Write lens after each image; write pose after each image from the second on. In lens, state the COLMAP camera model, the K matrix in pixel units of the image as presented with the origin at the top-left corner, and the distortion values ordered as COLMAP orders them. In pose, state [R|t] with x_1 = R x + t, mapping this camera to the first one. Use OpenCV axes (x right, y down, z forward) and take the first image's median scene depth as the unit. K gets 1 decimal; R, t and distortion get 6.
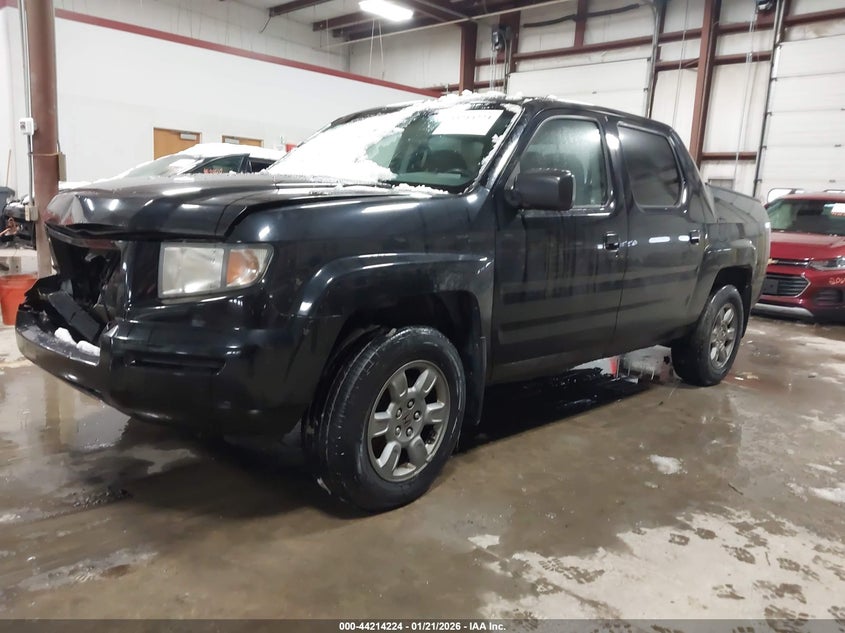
lens RADIAL K [[670.5, 0, 423.2], [0, 670.5, 317.3], [0, 0, 1]] dist [0.005105, -0.007197]
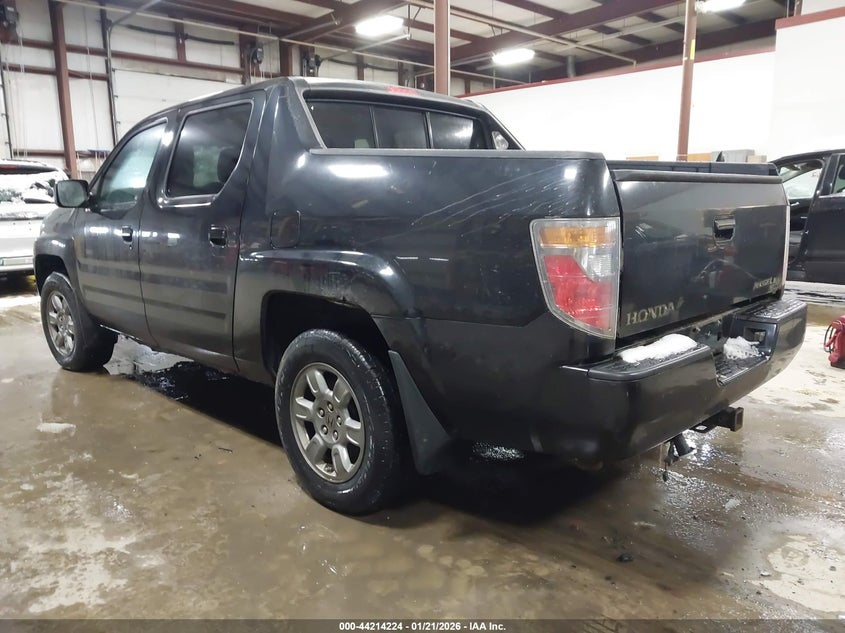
lens RADIAL K [[670.5, 0, 420.7], [0, 670.5, 315.0], [0, 0, 1]] dist [0.005105, -0.007197]
pose [[-0.017262, 0.105357, -0.994285, 1.189655], [-0.166956, 0.980167, 0.106759, -0.157021], [0.985813, 0.167844, 0.000670, 1.283593]]
